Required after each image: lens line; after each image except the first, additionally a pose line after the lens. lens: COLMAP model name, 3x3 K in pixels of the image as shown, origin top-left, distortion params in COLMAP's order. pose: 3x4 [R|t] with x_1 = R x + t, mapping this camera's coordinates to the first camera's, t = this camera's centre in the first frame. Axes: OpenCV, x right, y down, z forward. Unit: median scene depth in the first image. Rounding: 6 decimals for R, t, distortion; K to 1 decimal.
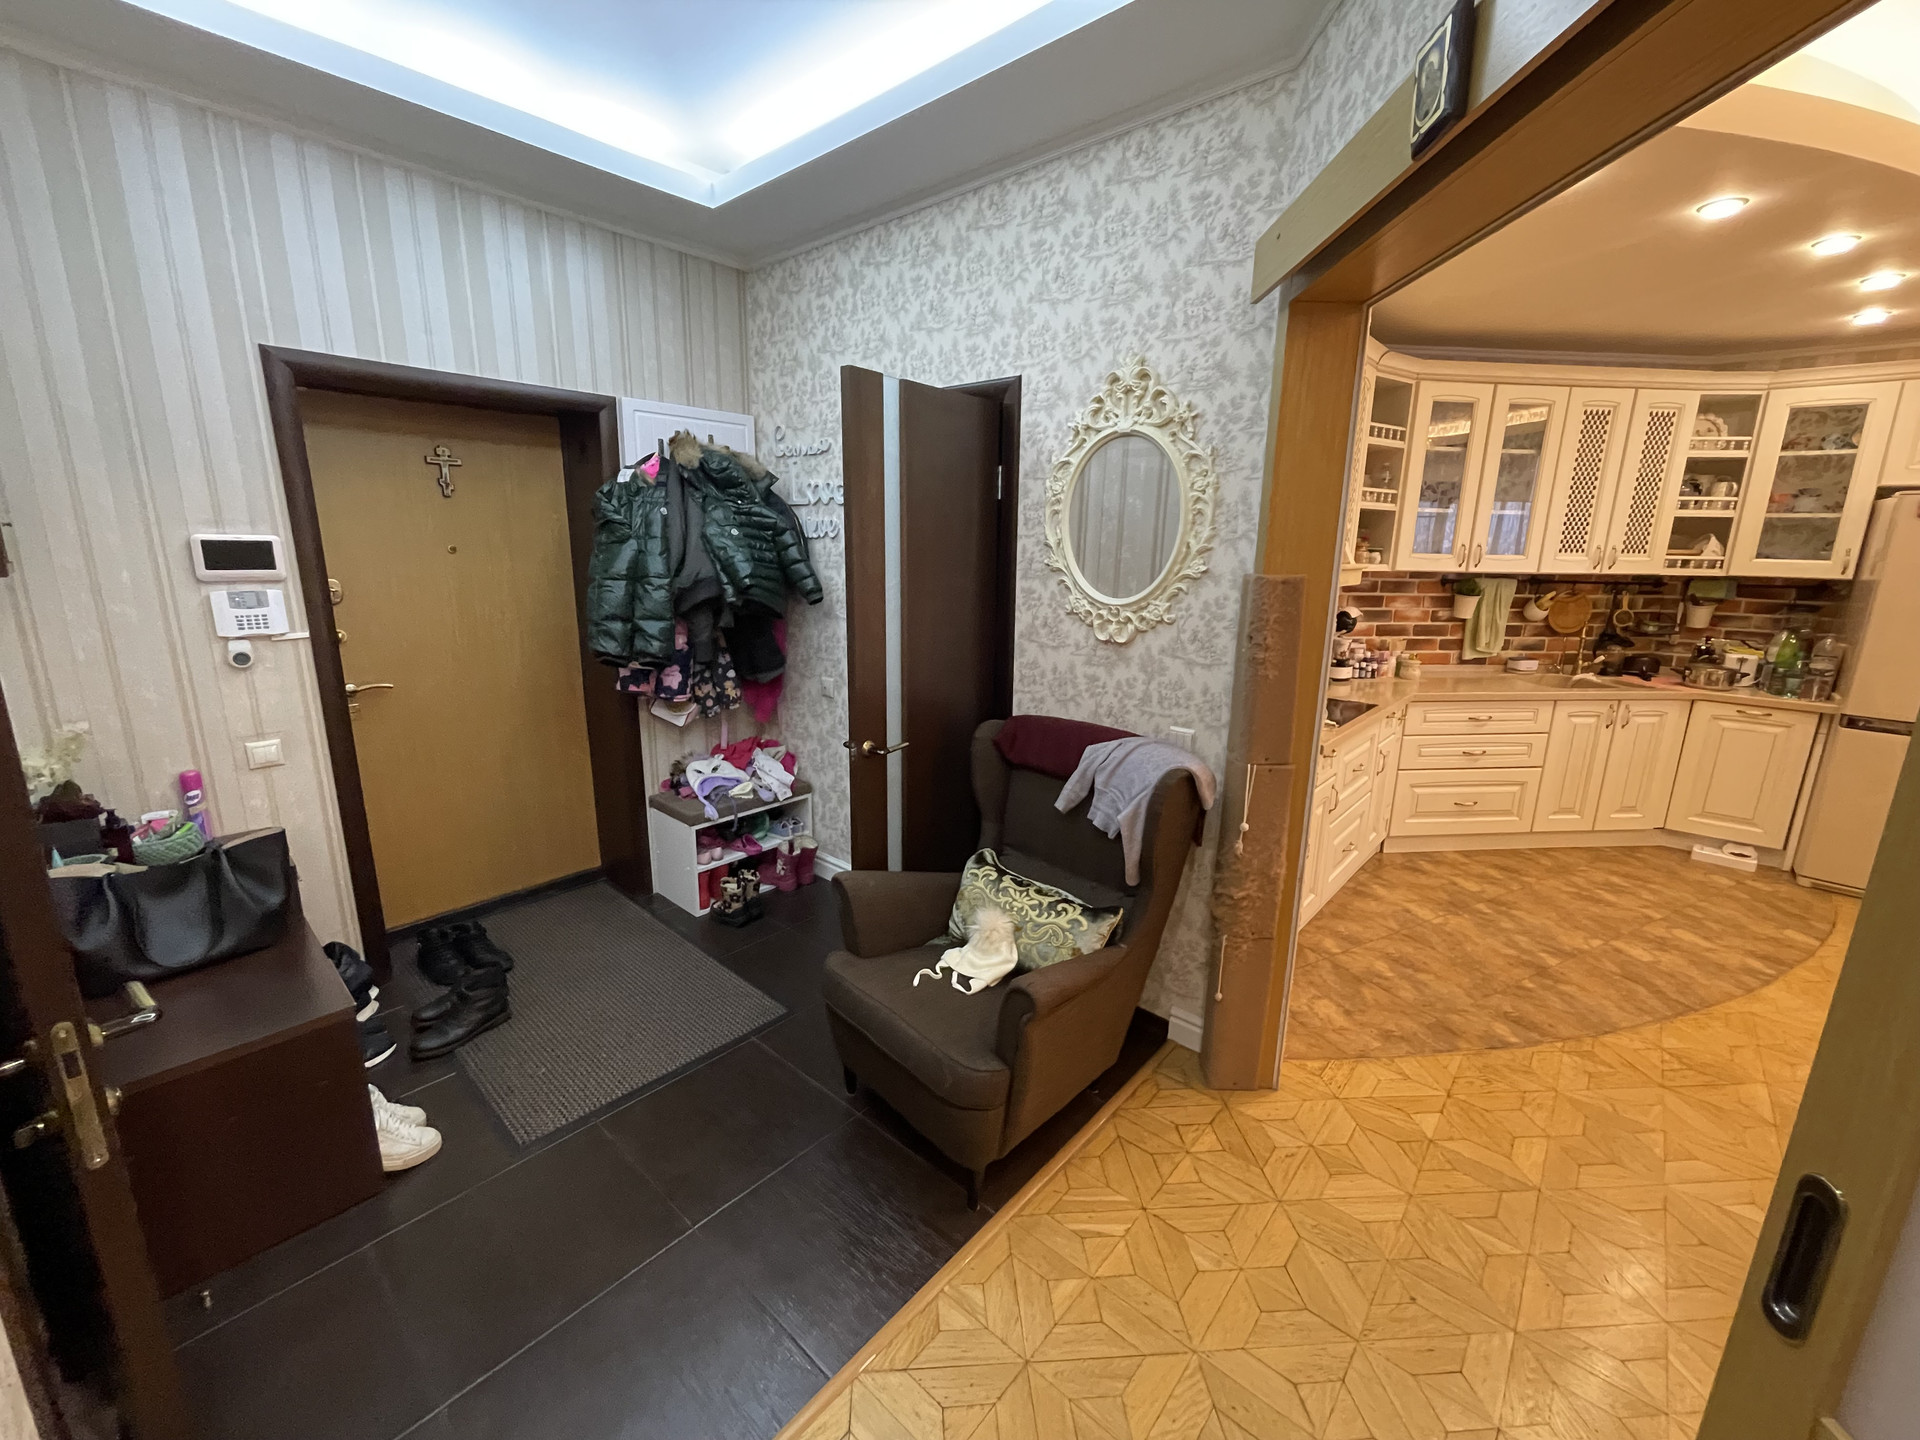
lens RADIAL K [[768.8, 0, 966.1], [0, 768.8, 713.2], [0, 0, 1]] dist [-0.000174, -0.000185]
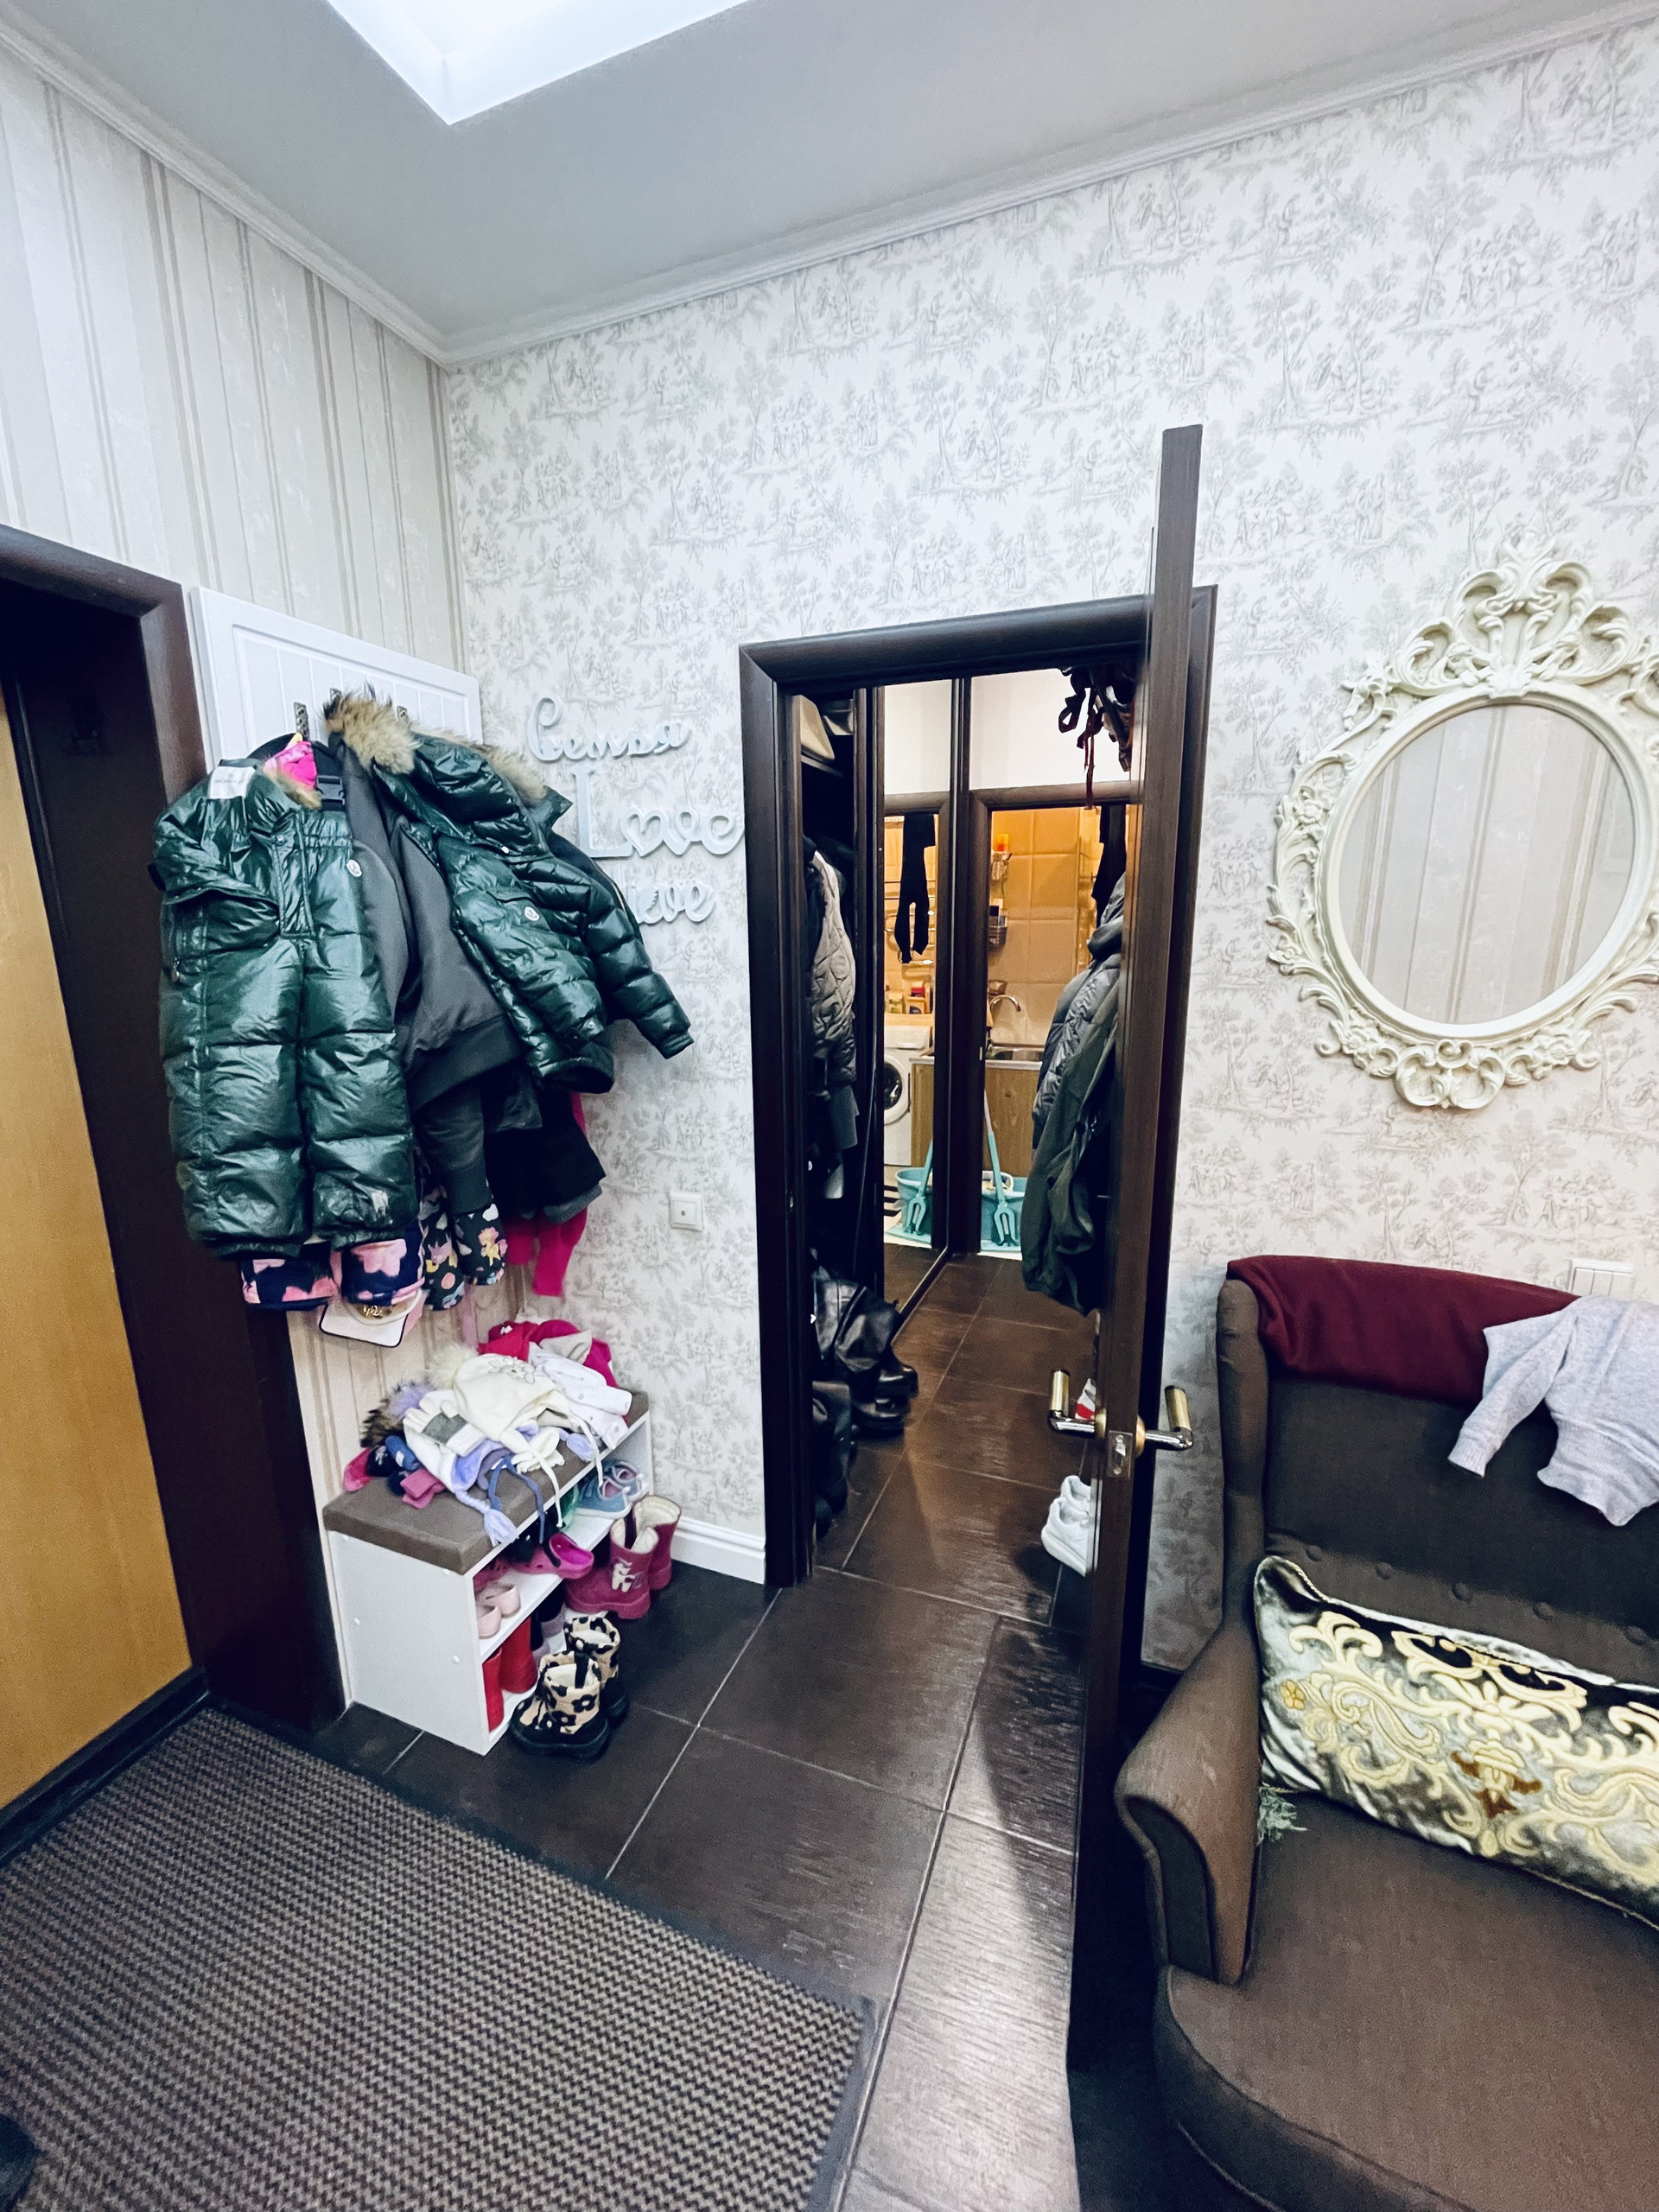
lens RADIAL K [[893.0, 0, 836.8], [0, 893.0, 1110.4], [0, 0, 1]] dist [-0.007683, 0.004980]
pose [[0.938322, -0.096826, 0.331928, -0.326037], [0.099396, 0.995005, 0.009268, -0.113602], [-0.331168, 0.024296, 0.943259, 0.470526]]
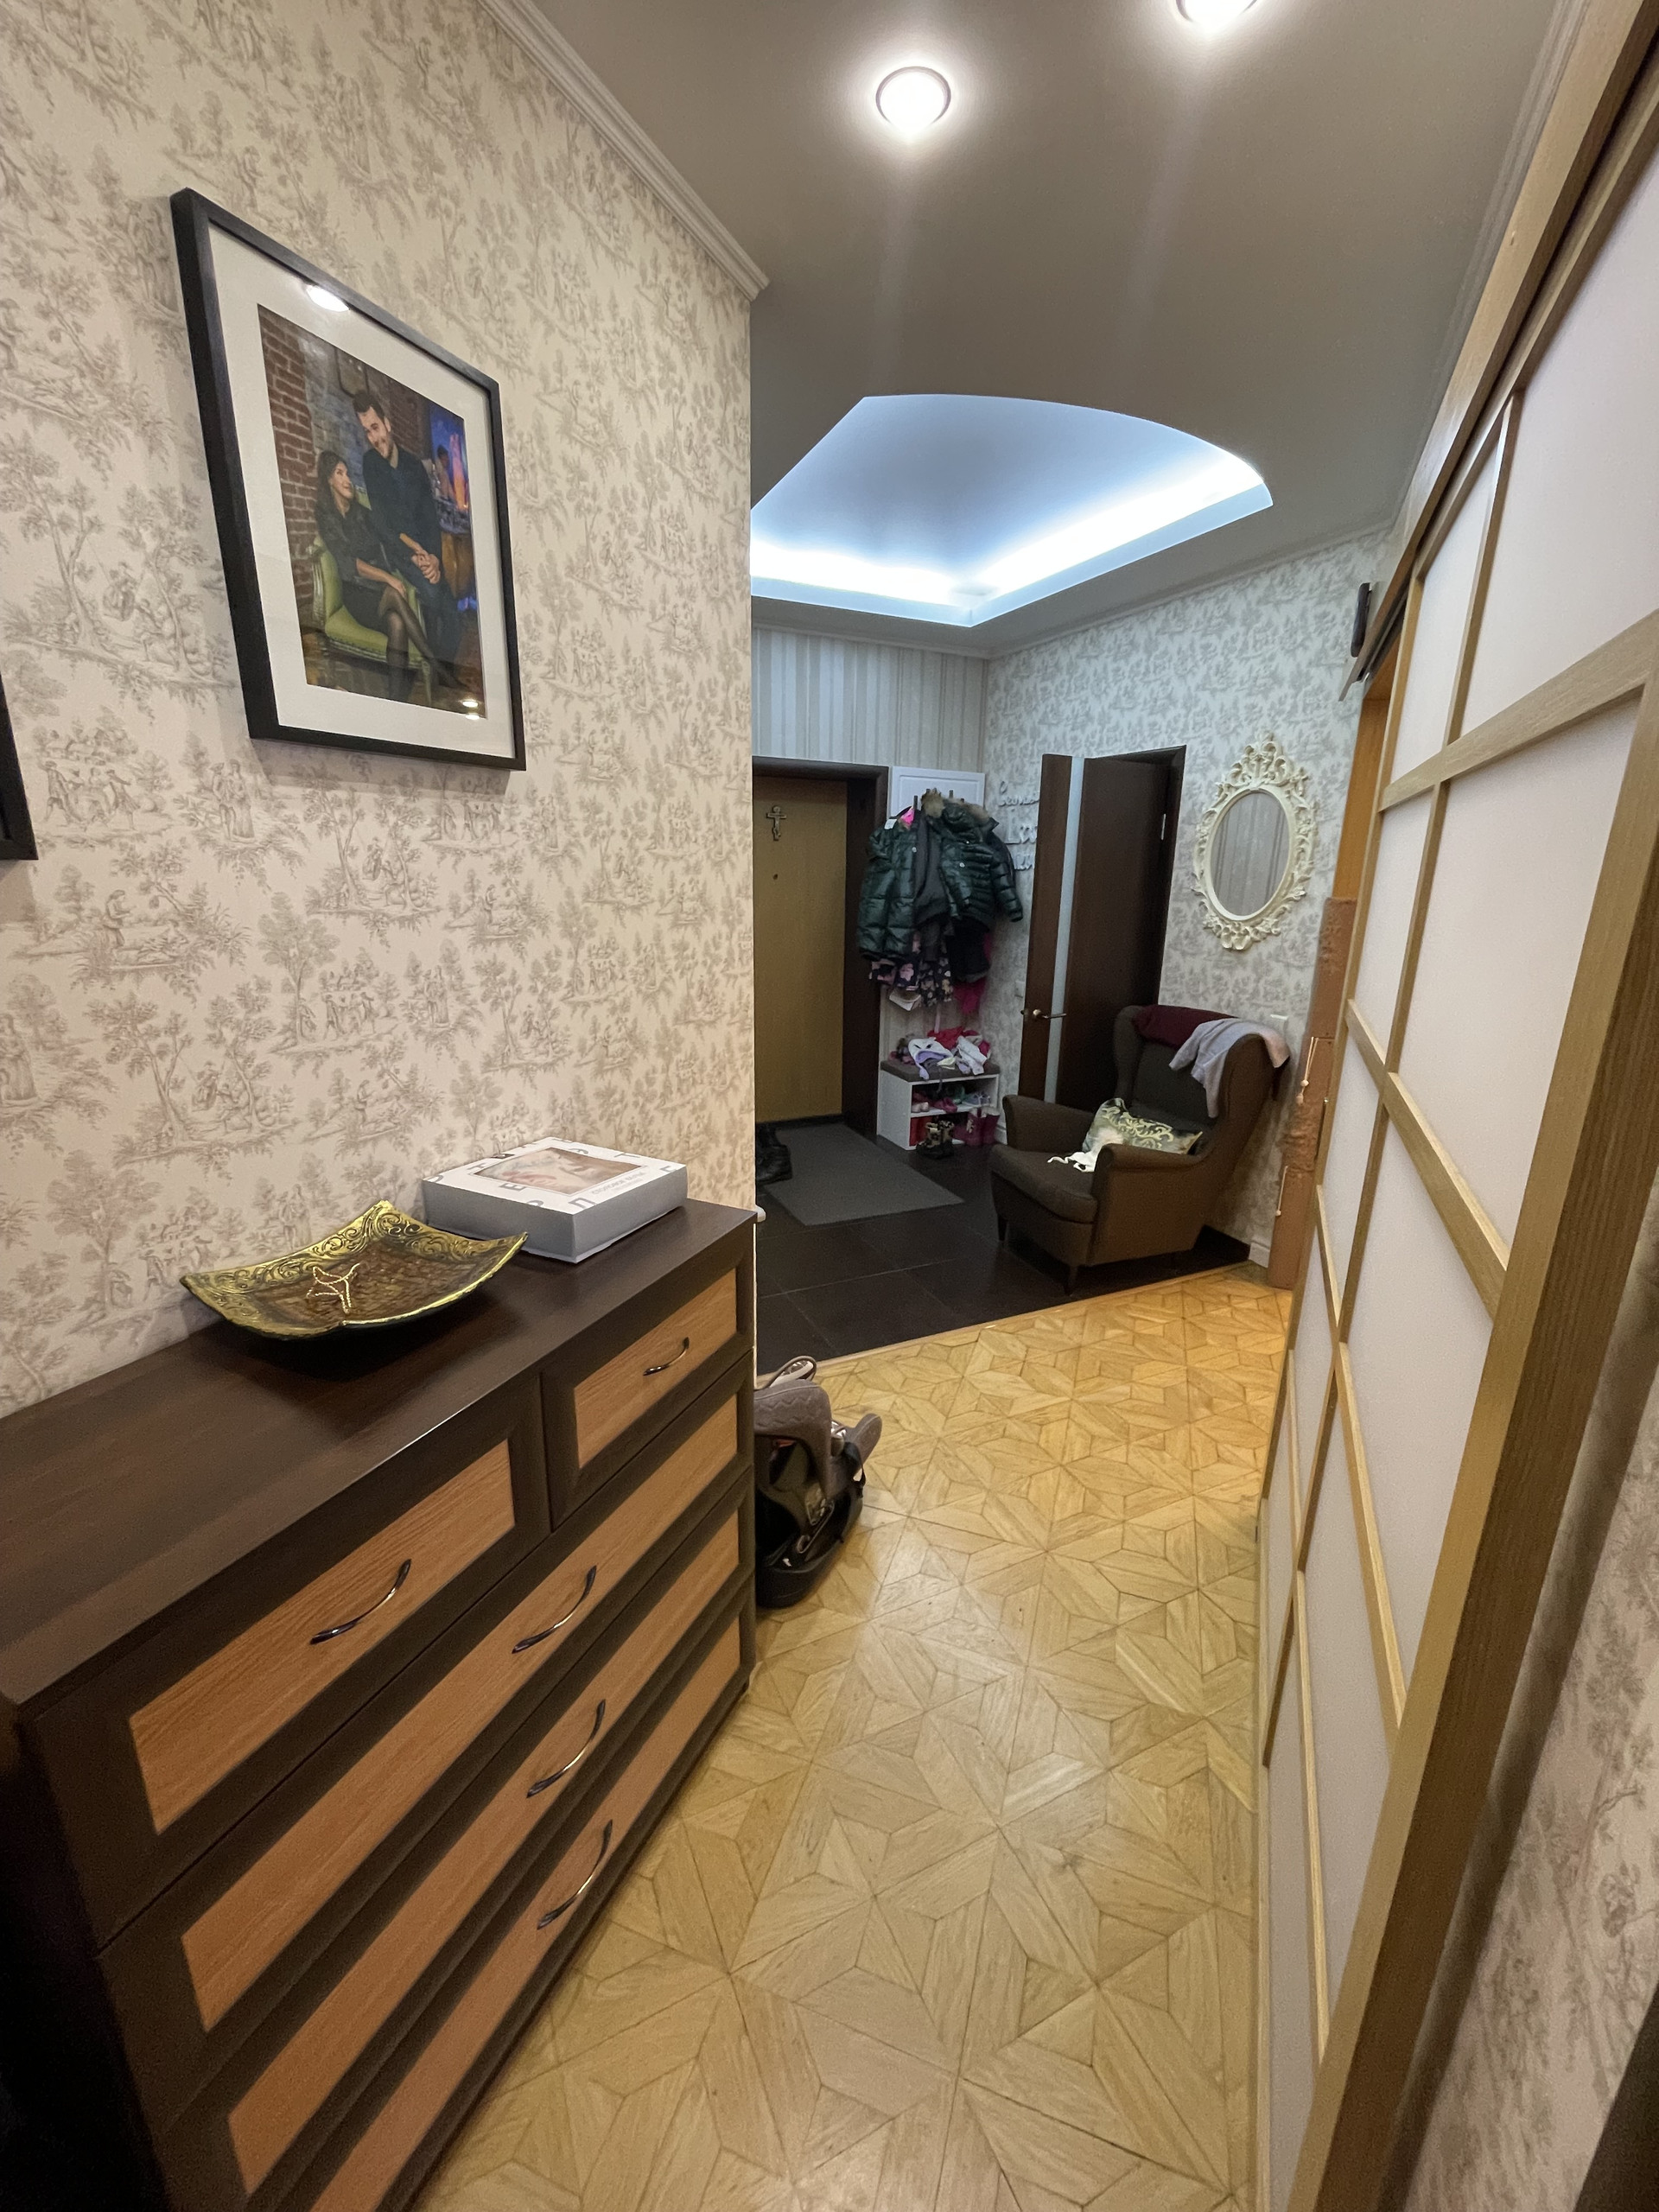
lens RADIAL K [[896.6, 0, 838.3], [0, 896.6, 1112.5], [0, 0, 1]] dist [-0.001005, 0.000454]
pose [[0.917787, 0.106224, -0.382600, 0.154409], [-0.091519, 0.994200, 0.056490, 0.132748], [0.386382, -0.016831, 0.922185, -0.565613]]
